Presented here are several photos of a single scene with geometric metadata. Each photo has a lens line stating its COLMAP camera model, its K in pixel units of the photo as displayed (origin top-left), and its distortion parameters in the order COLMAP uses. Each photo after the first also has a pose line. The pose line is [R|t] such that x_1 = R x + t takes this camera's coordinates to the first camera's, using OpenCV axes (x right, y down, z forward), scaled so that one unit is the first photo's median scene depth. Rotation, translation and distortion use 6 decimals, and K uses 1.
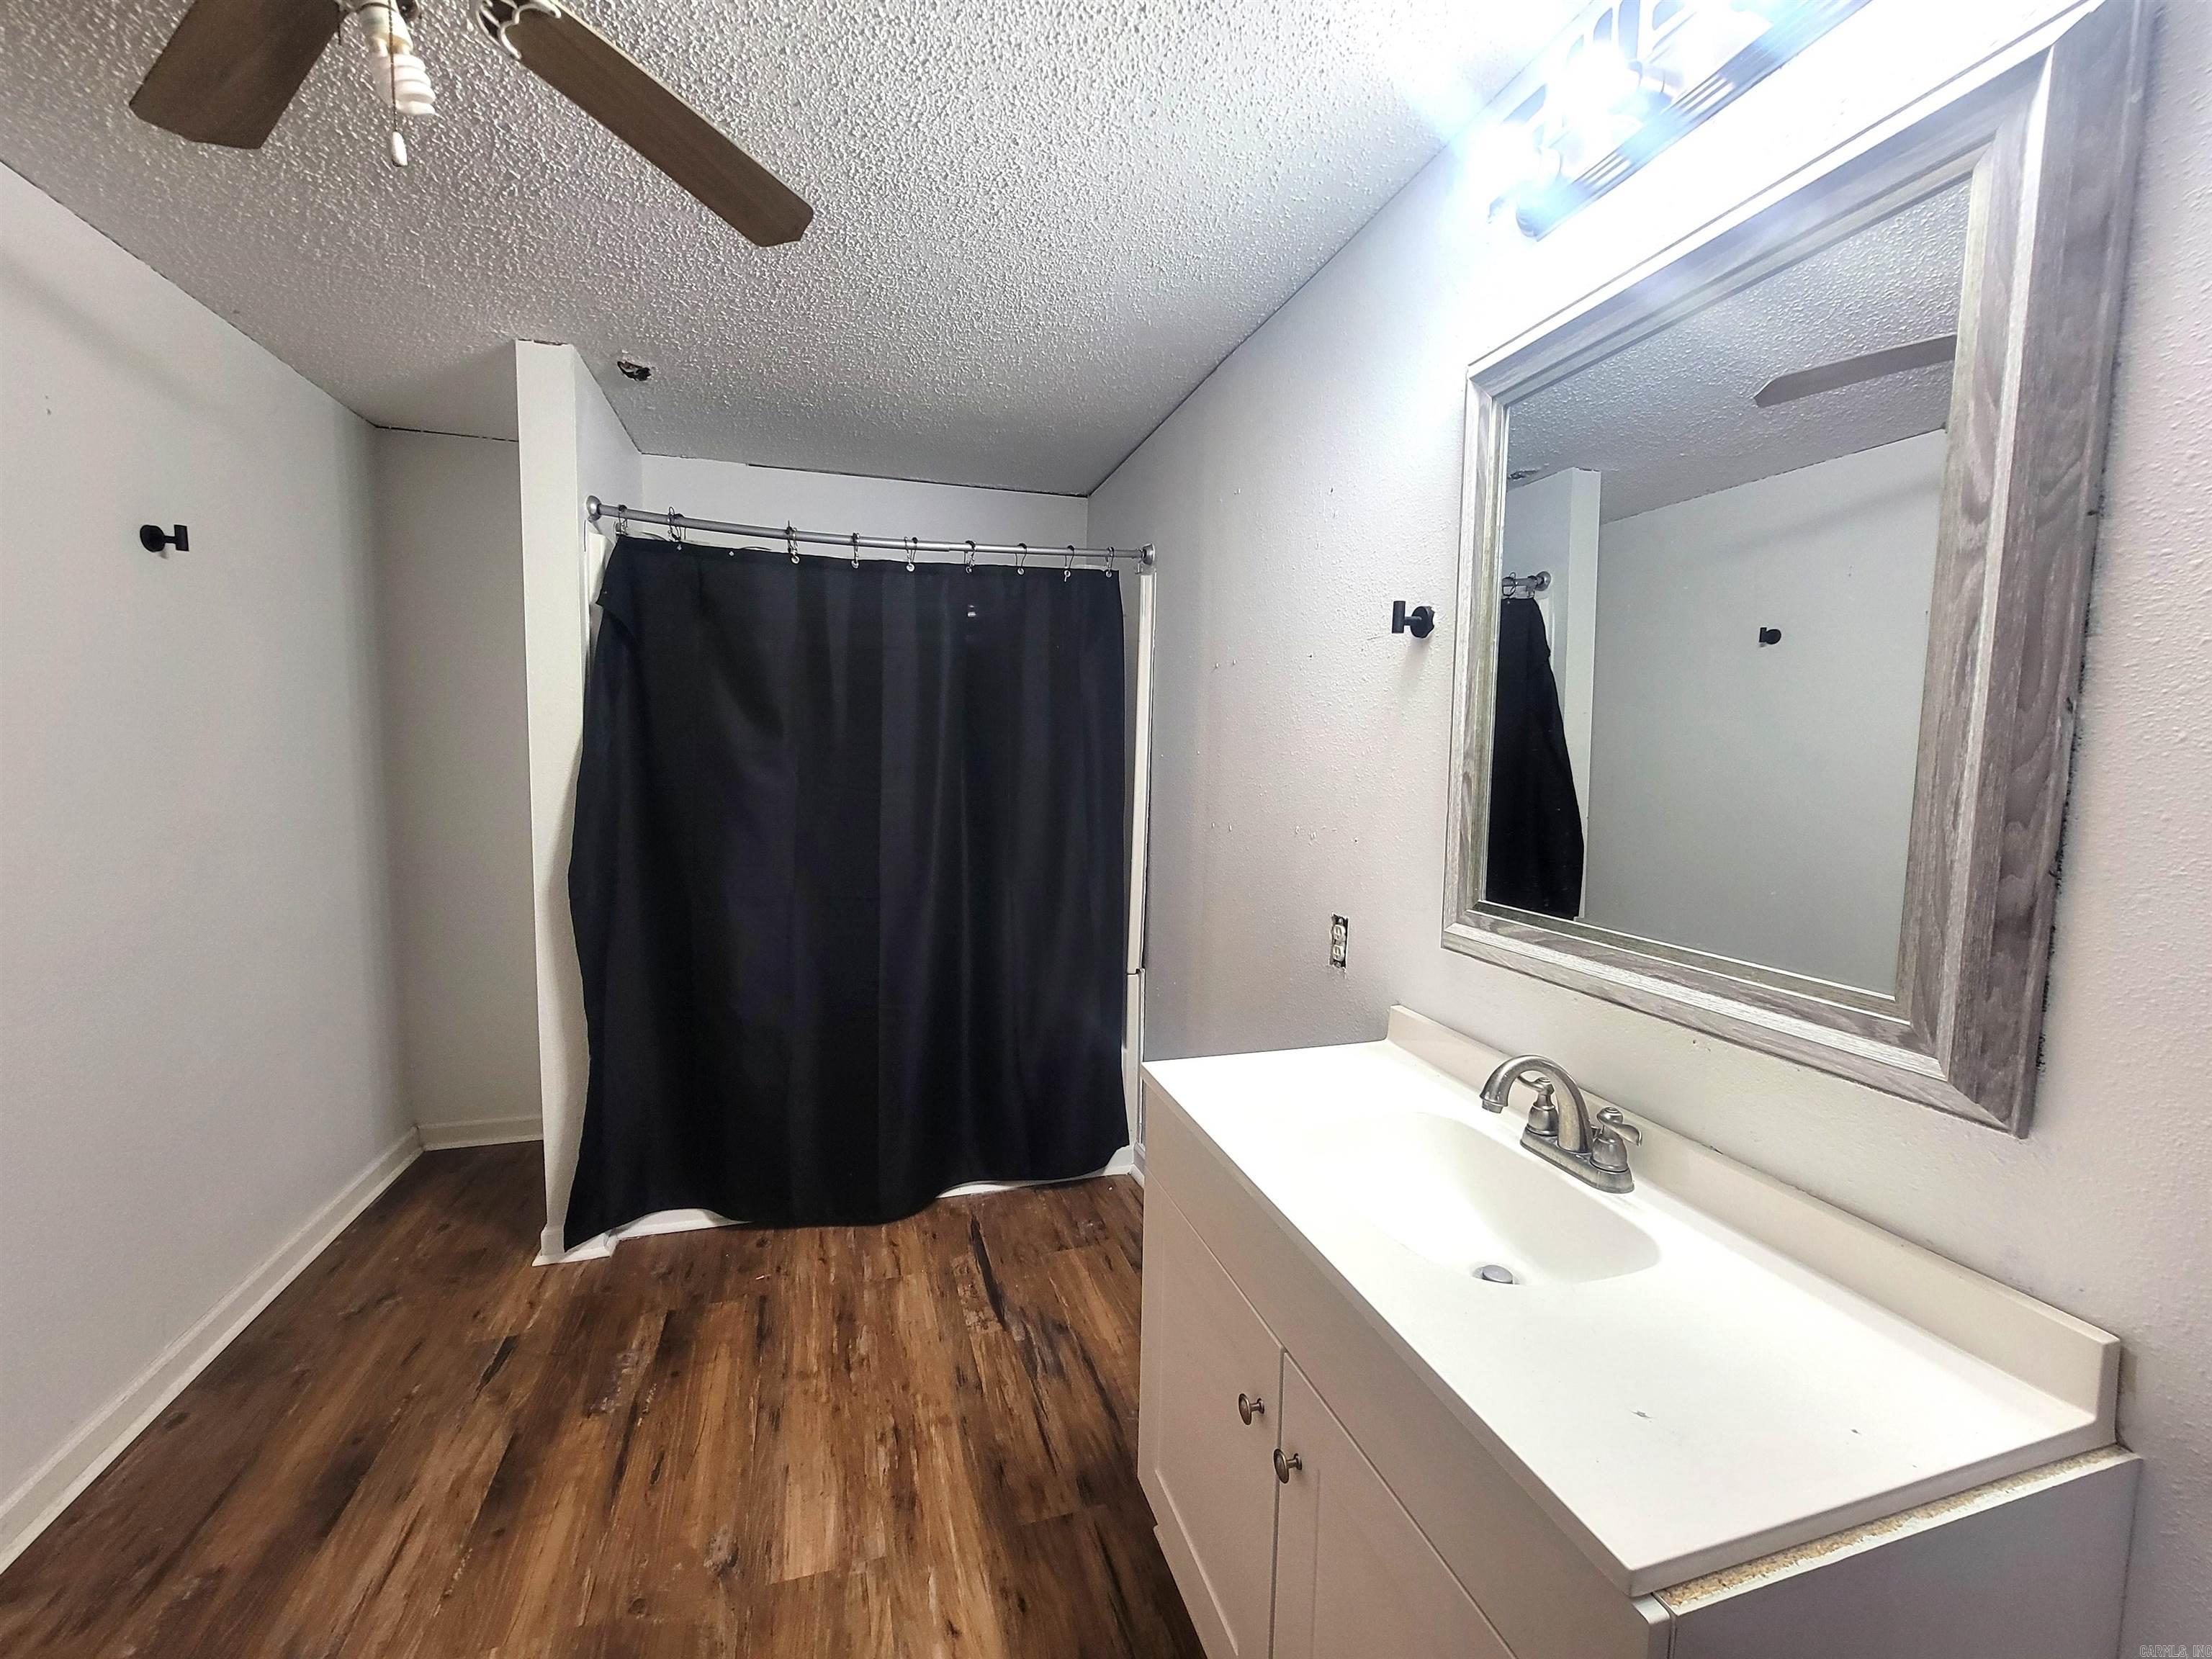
lens RADIAL K [[906.0, 0, 1108.2], [0, 906.0, 829.7], [0, 0, 1]] dist [-0.005615, 0.002498]
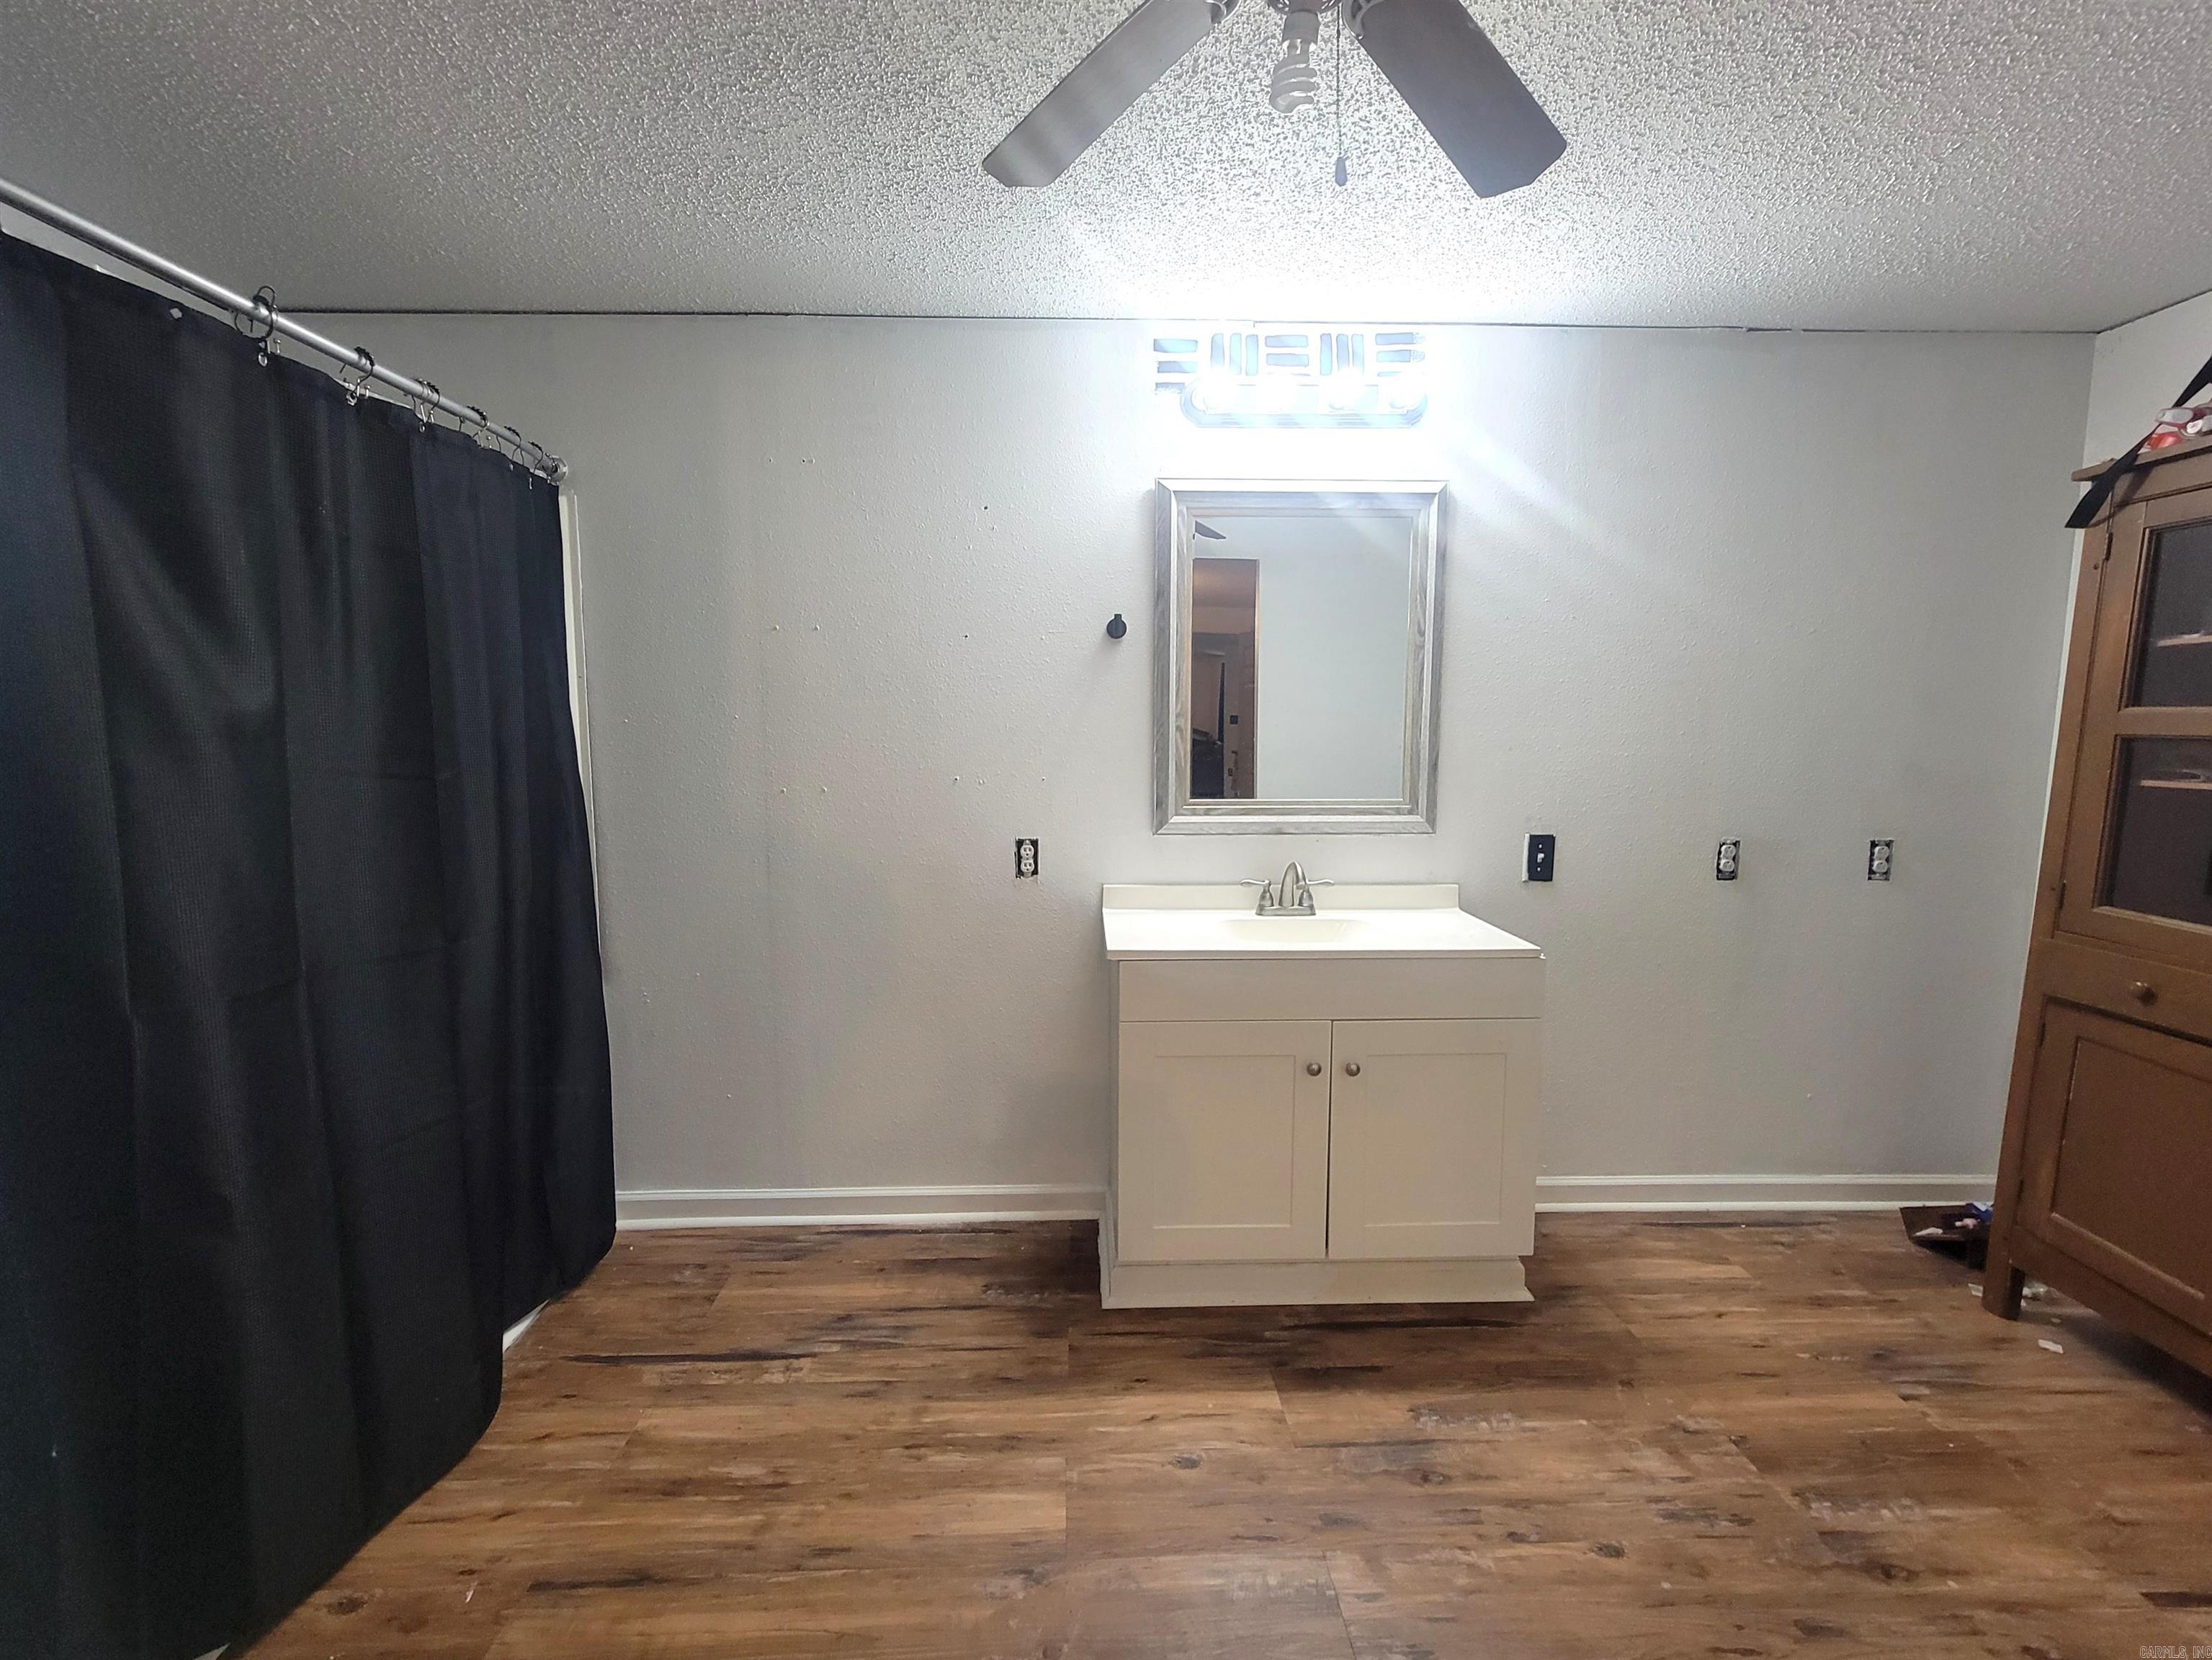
lens RADIAL K [[964.2, 0, 1107.4], [0, 964.2, 835.4], [0, 0, 1]] dist [-0.002470, 0.000727]
pose [[0.264617, -0.118683, 0.957023, -0.931235], [0.089583, 0.991132, 0.098144, -0.032632], [-0.960184, 0.059762, 0.272902, 0.440727]]
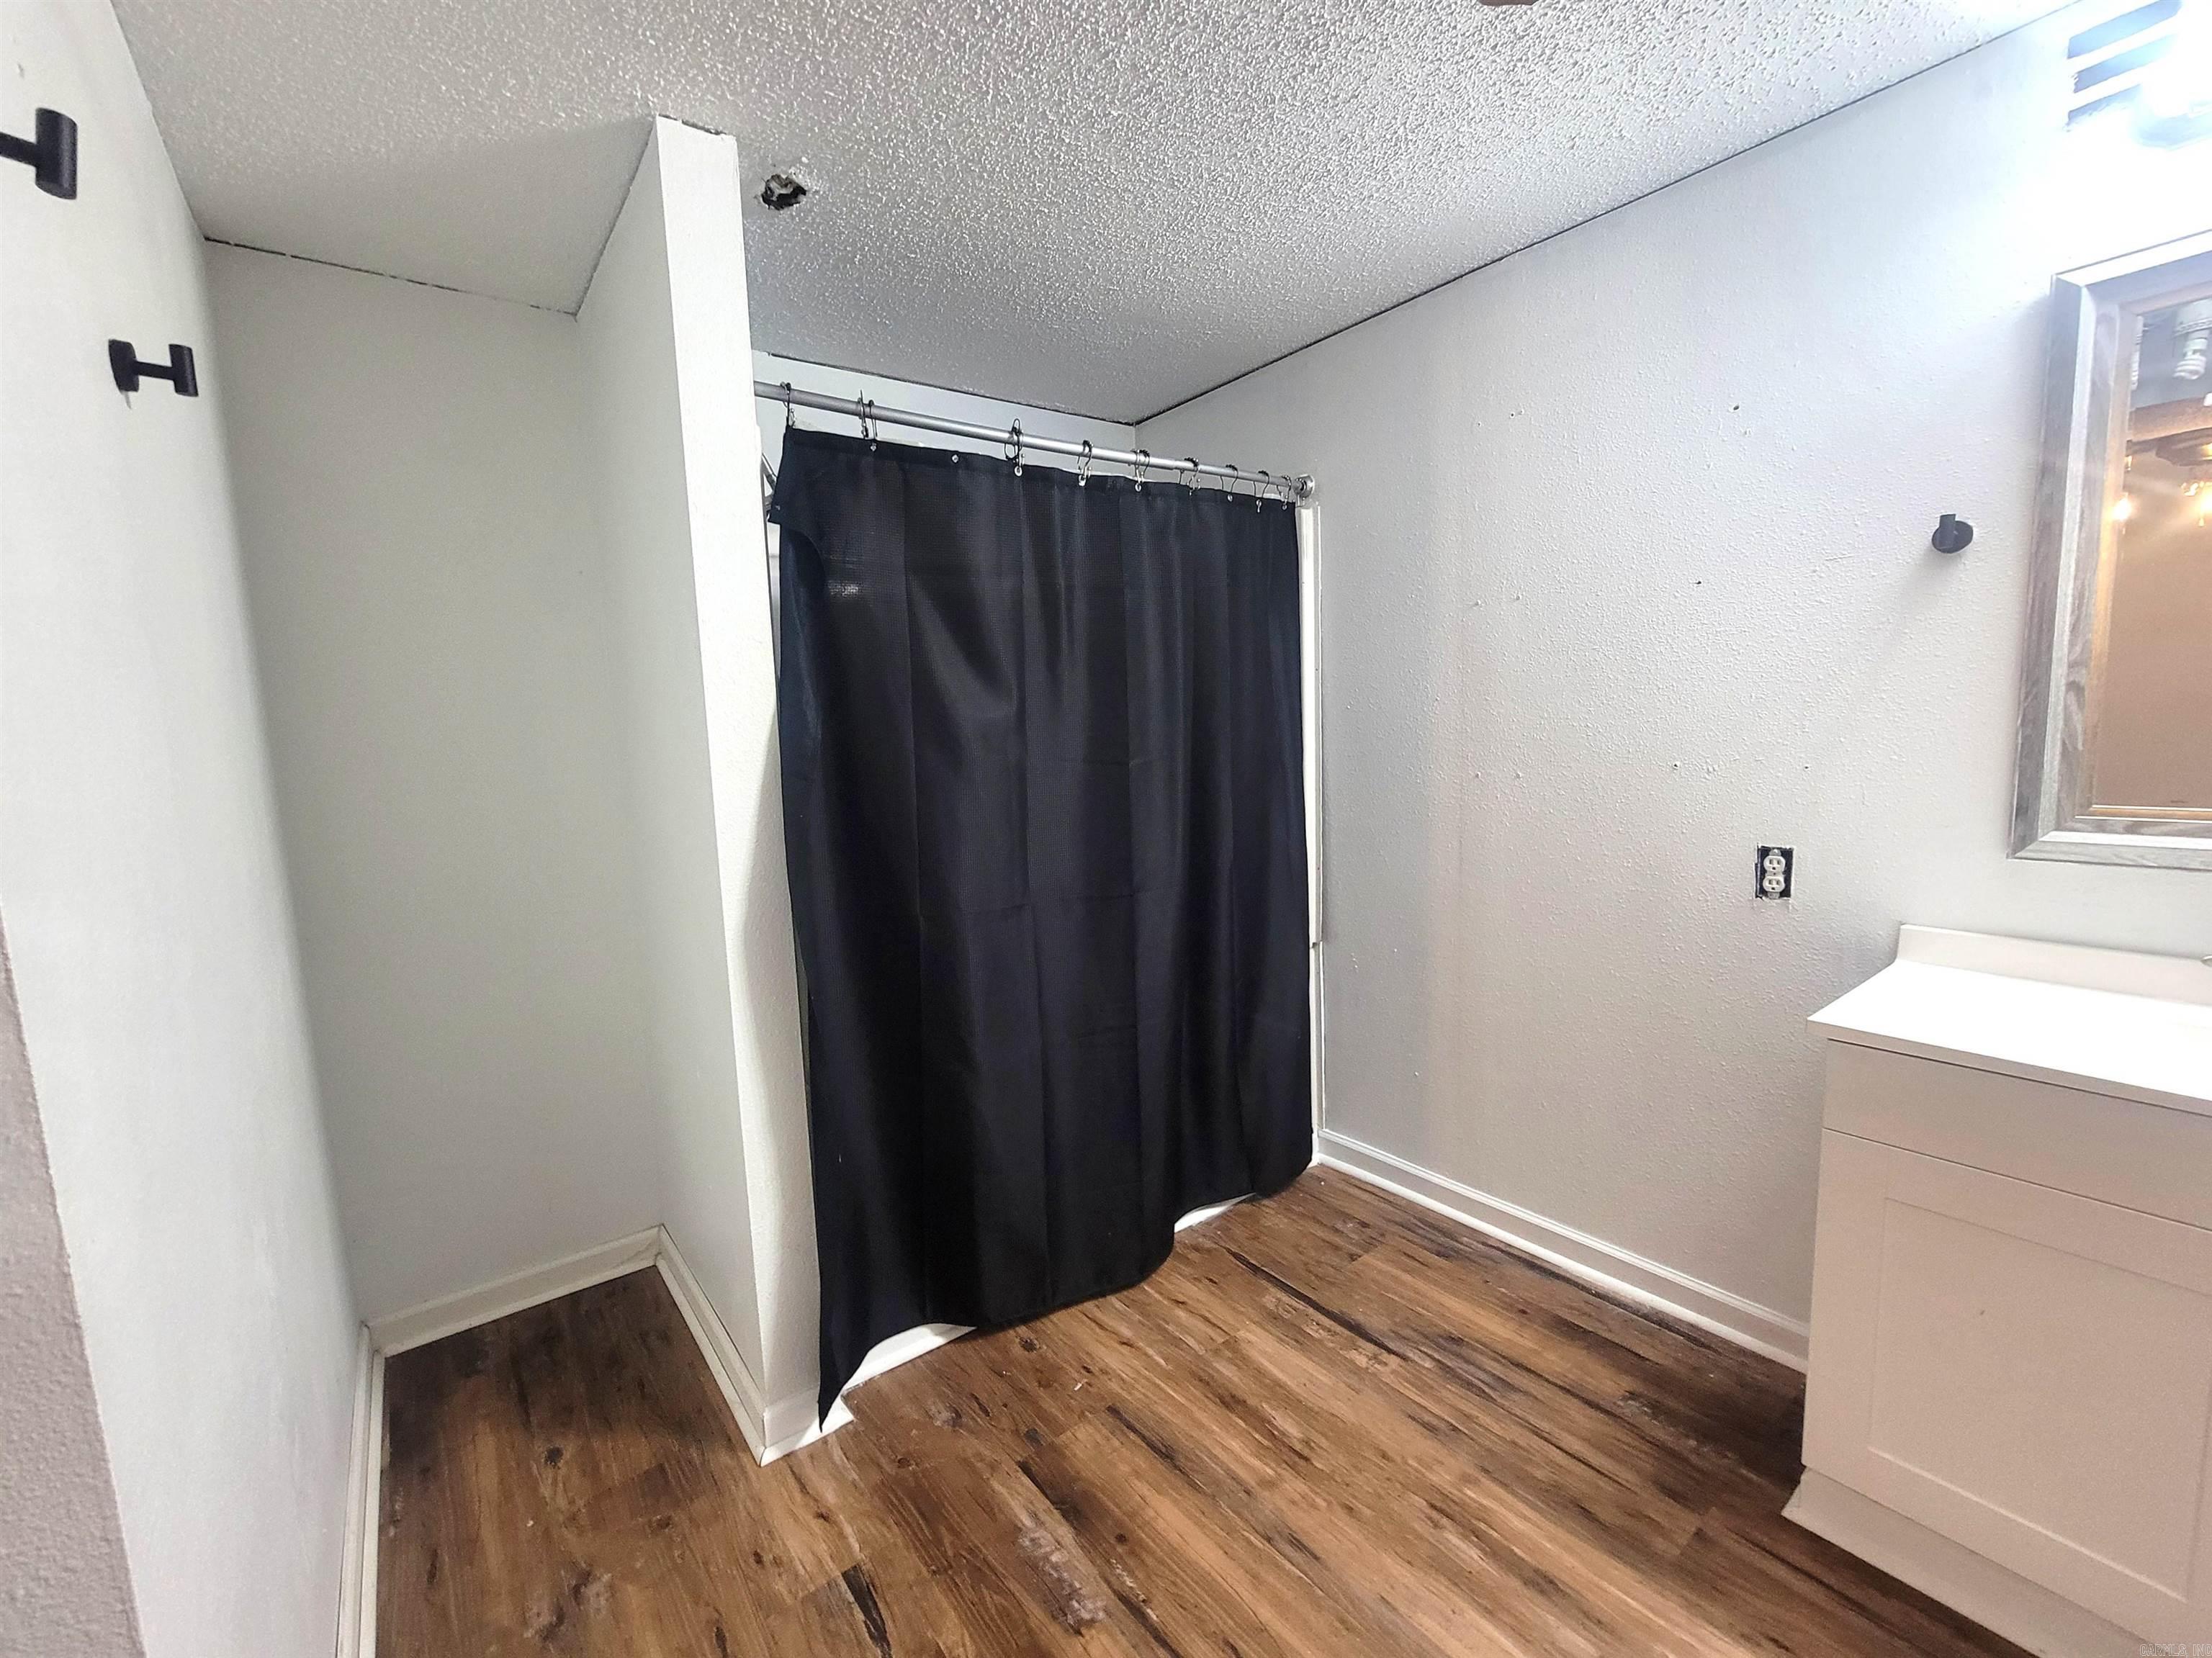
lens RADIAL K [[929.0, 0, 1109.6], [0, 929.0, 832.5], [0, 0, 1]] dist [-0.003309, 0.001213]
pose [[0.937028, -0.094212, 0.336308, -0.662867], [0.085371, 0.995505, 0.041014, -0.020059], [-0.338660, -0.009720, 0.940859, 0.262921]]
